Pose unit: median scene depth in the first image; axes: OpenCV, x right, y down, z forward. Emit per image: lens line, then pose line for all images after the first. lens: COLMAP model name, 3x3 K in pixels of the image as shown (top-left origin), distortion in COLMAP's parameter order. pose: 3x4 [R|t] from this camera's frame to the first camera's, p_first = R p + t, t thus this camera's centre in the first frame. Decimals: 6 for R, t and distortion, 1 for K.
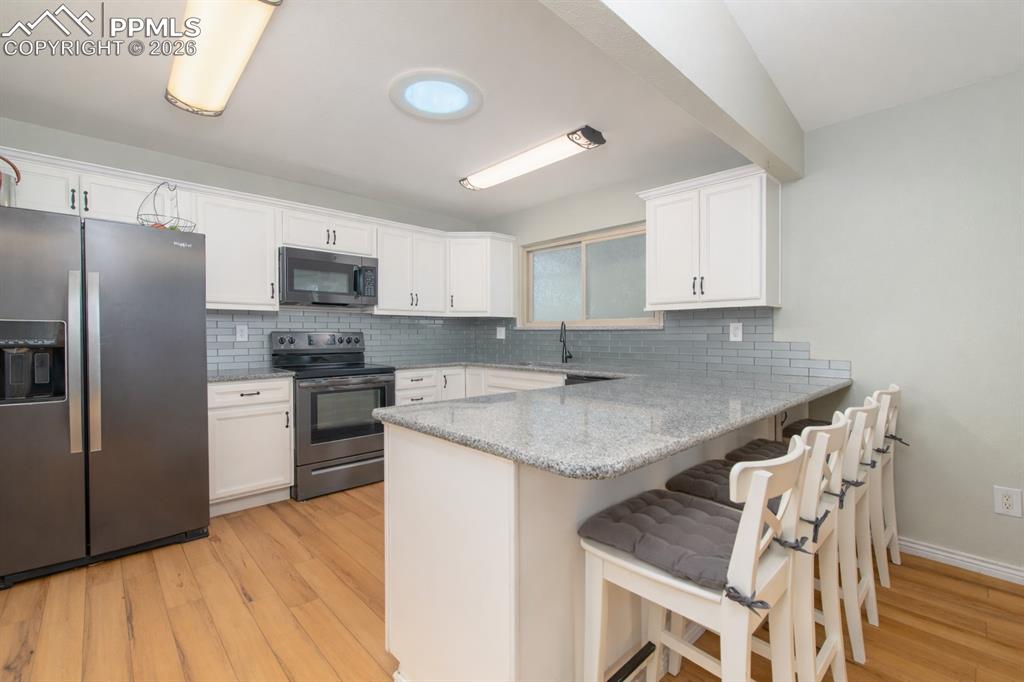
lens RADIAL K [[447.7, 0, 510.9], [0, 447.7, 339.7], [0, 0, 1]] dist [-0.001127, 0.000149]
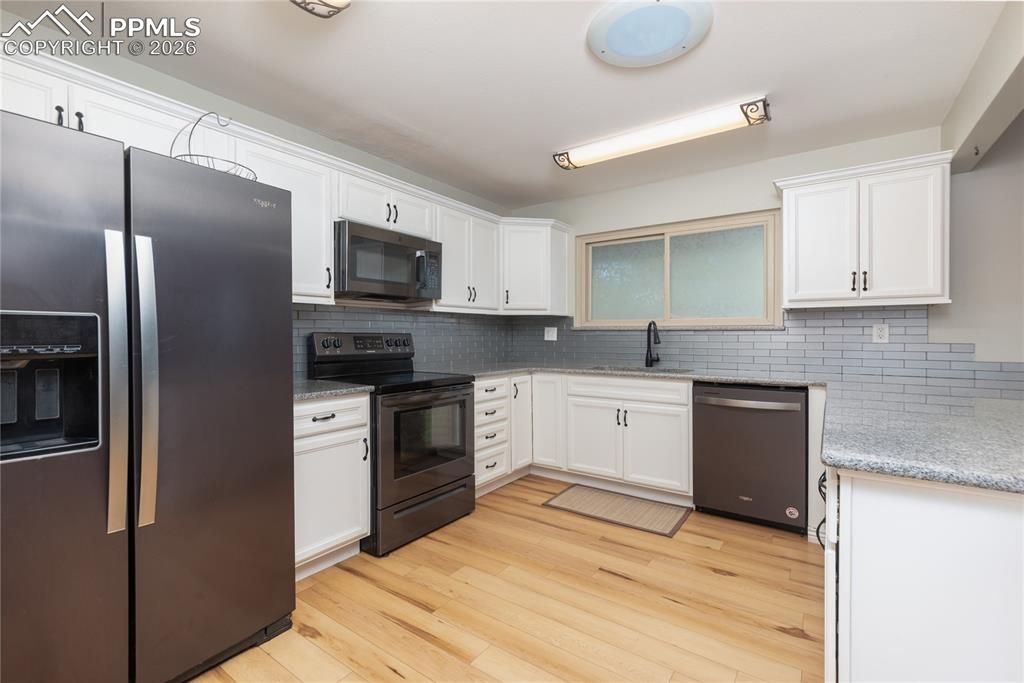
lens RADIAL K [[449.4, 0, 516.3], [0, 449.4, 337.8], [0, 0, 1]] dist [0.001243, 0.000941]
pose [[0.976313, -0.004925, 0.216305, -0.350642], [0.006597, 0.999954, -0.007008, -0.001339], [-0.216260, 0.008268, 0.976301, 0.173599]]
